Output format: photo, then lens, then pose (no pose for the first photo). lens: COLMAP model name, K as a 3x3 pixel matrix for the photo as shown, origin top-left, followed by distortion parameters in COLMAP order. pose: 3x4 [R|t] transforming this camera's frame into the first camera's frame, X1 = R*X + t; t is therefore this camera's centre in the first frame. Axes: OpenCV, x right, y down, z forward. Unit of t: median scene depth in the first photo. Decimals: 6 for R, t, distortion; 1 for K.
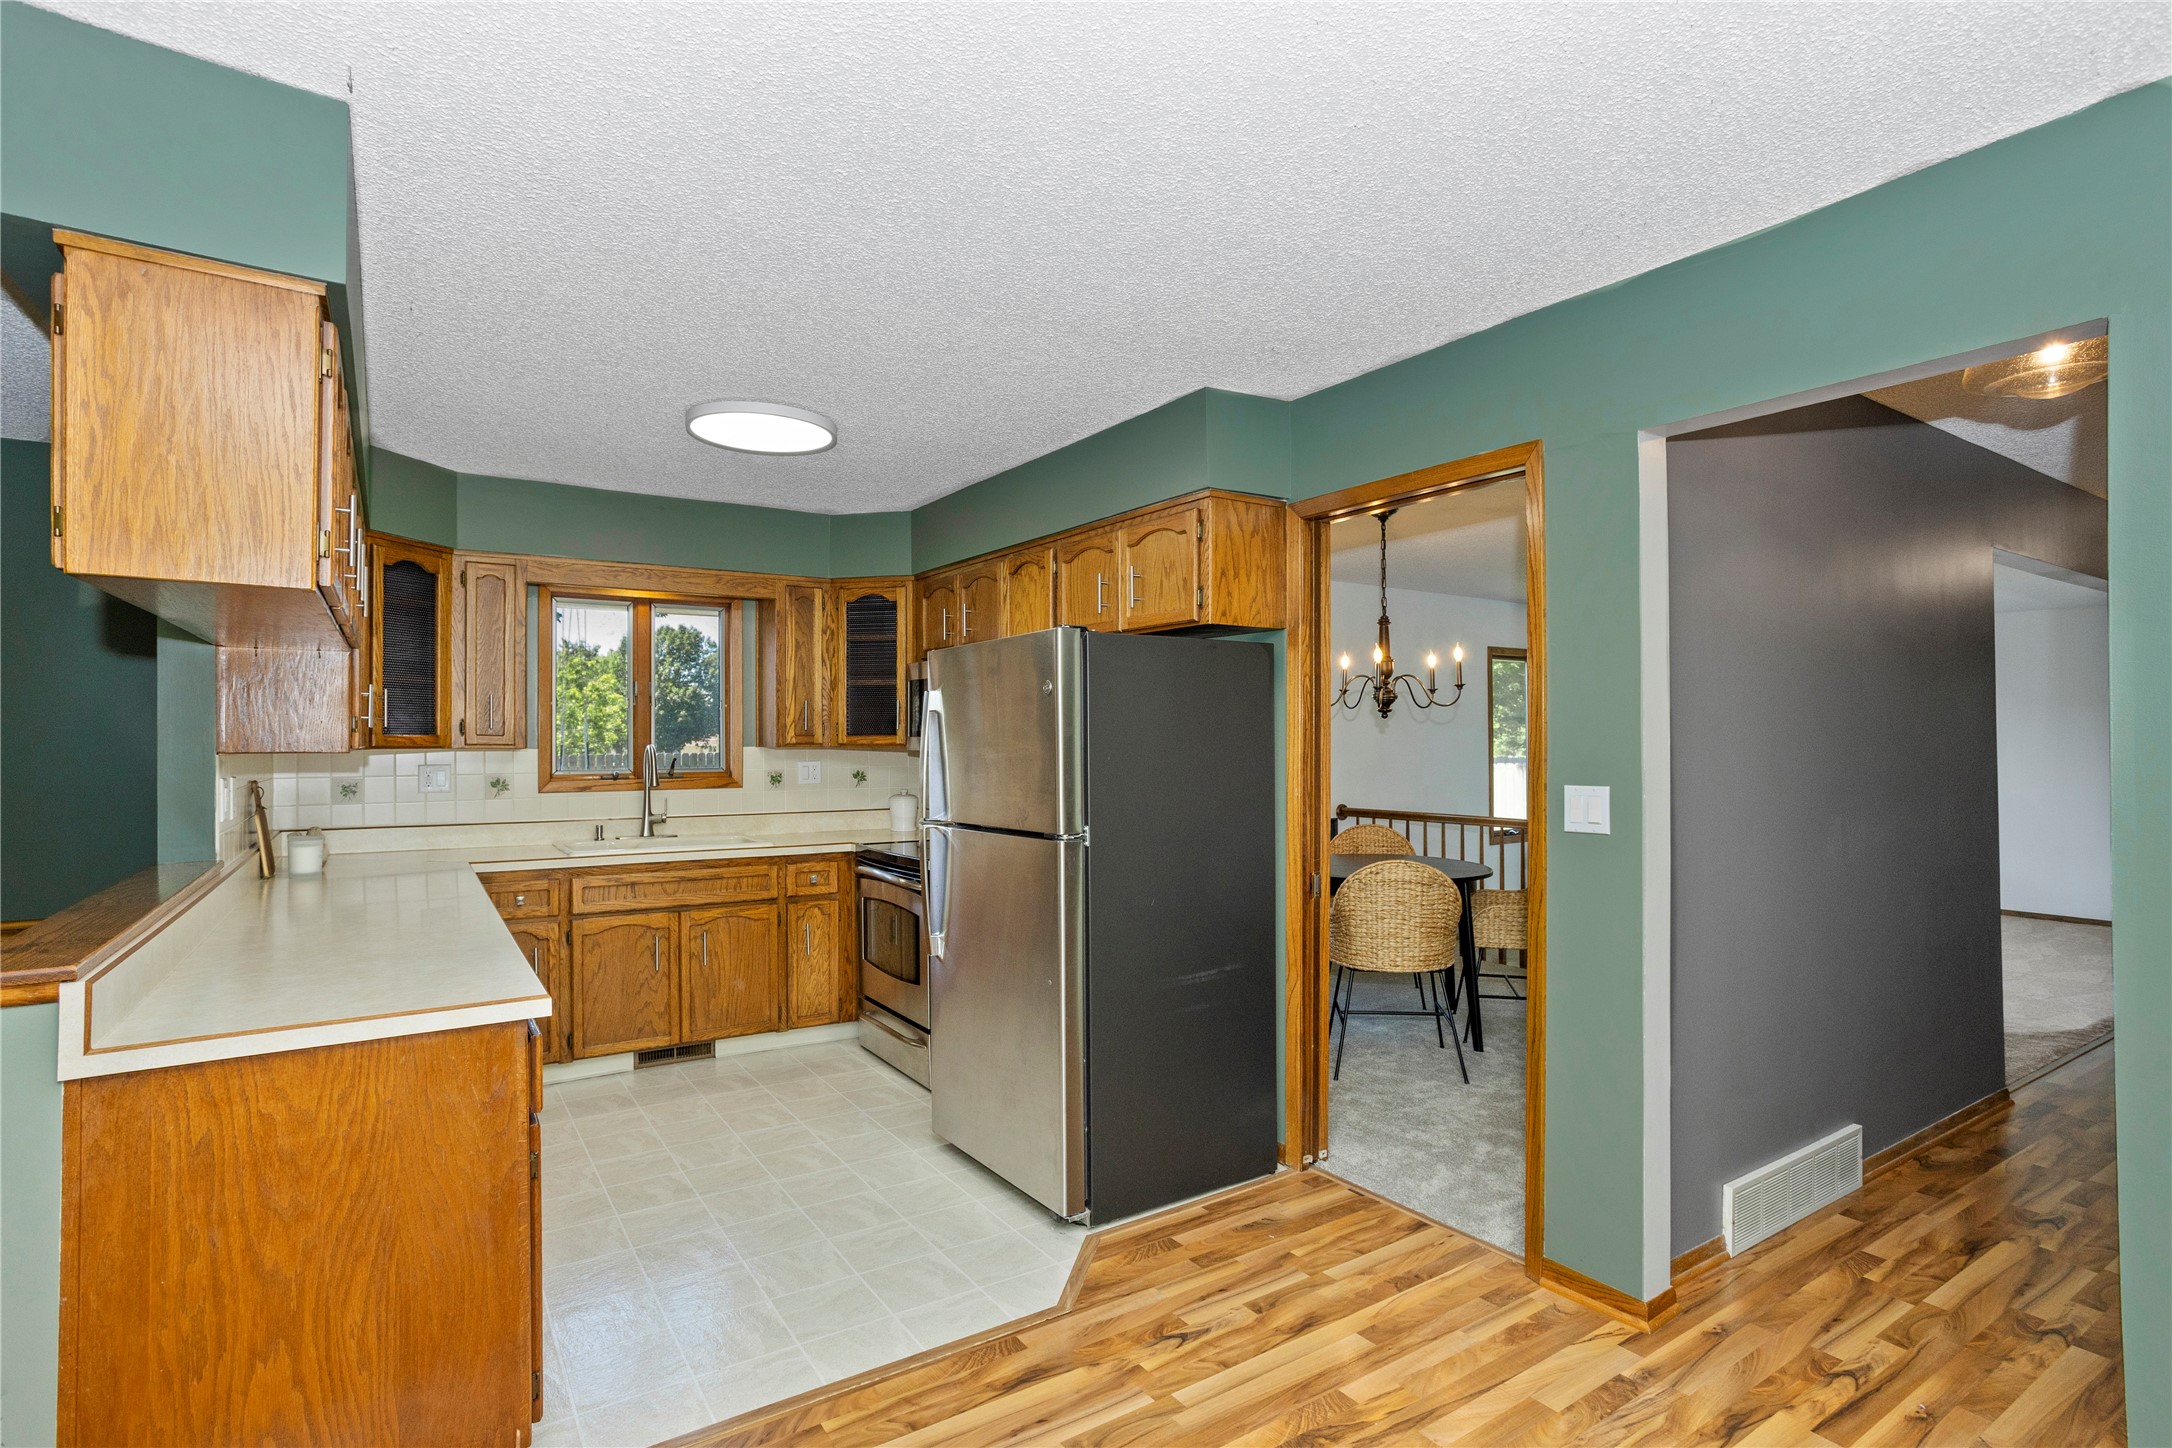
lens RADIAL K [[1068.6, 0, 1086.0], [0, 1068.6, 724.0], [0, 0, 1]] dist [-0.058336, 0.036306]
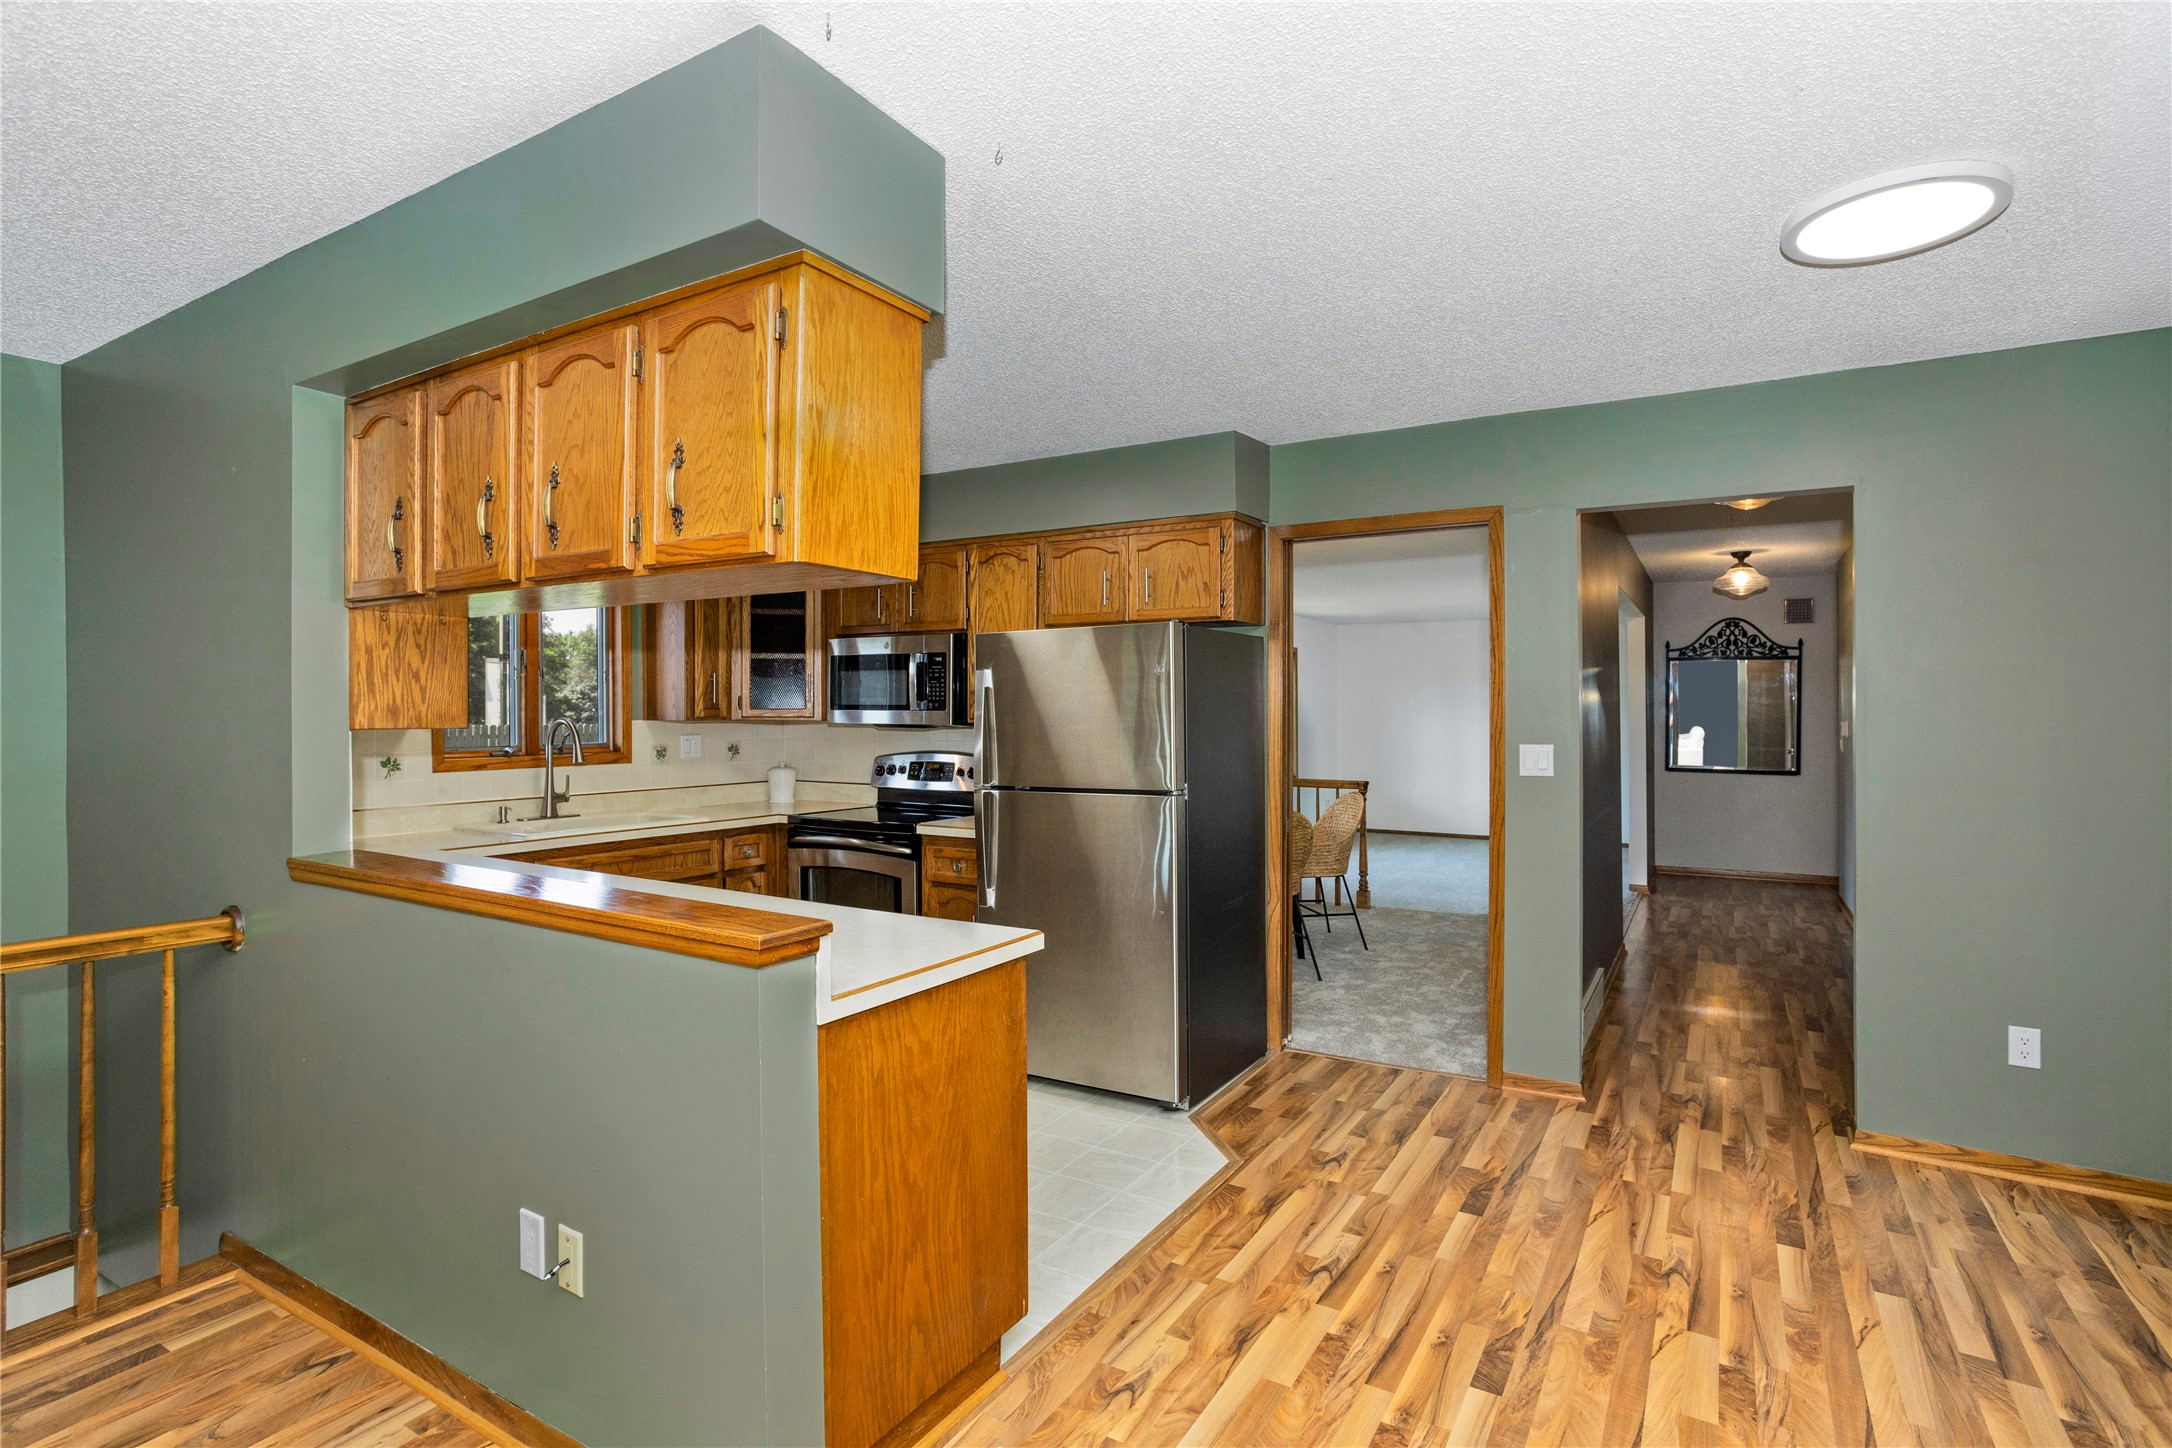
lens RADIAL K [[1072.9, 0, 1078.1], [0, 1072.9, 690.5], [0, 0, 1]] dist [-0.059913, 0.036433]
pose [[0.906819, 0.008048, 0.421443, -0.667645], [-0.005833, 0.999962, -0.006546, -0.002683], [-0.421479, 0.003477, 0.906831, -0.072960]]
